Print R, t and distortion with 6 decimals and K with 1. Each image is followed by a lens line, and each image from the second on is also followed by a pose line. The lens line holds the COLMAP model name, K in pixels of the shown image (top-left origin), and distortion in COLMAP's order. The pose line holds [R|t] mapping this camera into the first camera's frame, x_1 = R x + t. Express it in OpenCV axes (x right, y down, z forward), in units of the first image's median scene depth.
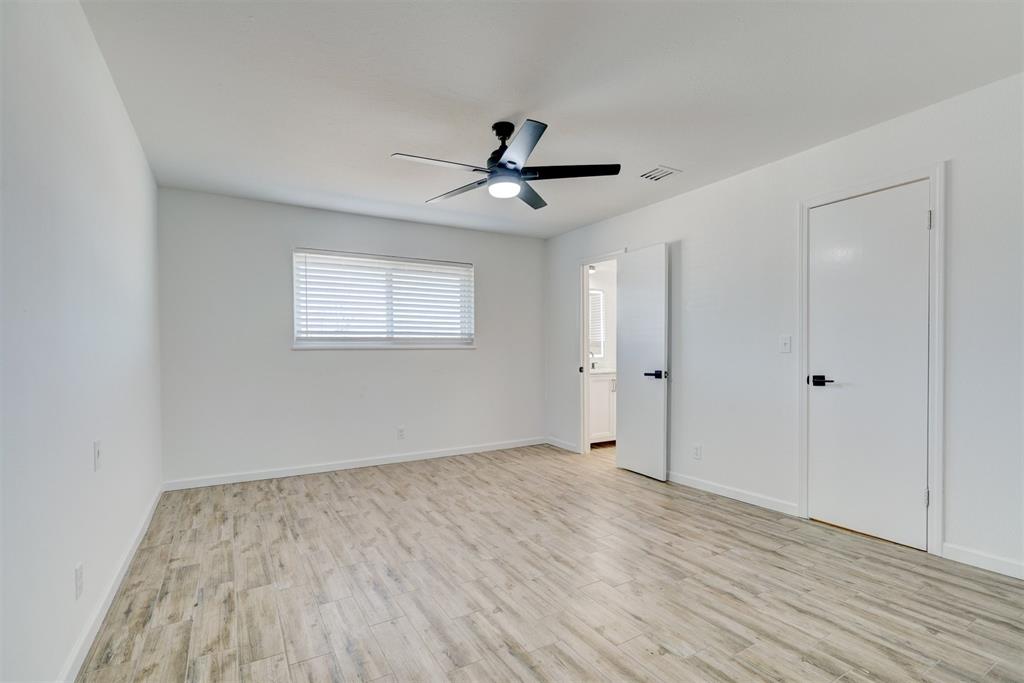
lens RADIAL K [[465.9, 0, 495.3], [0, 465.9, 349.6], [0, 0, 1]] dist [-0.001551, 0.000653]
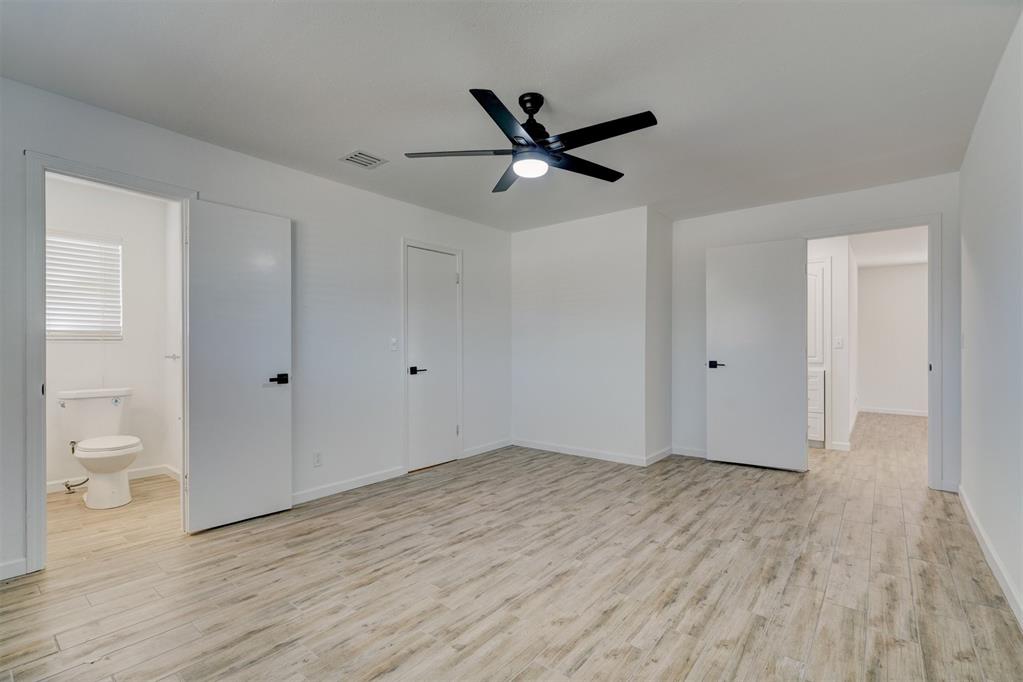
lens RADIAL K [[465.4, 0, 511.6], [0, 465.4, 341.3], [0, 0, 1]] dist [-0.001551, 0.000653]
pose [[-0.367774, 0.023428, 0.929620, -0.917445], [0.002310, 0.999703, -0.024281, 0.015280], [-0.929912, -0.006783, -0.367719, 1.568717]]
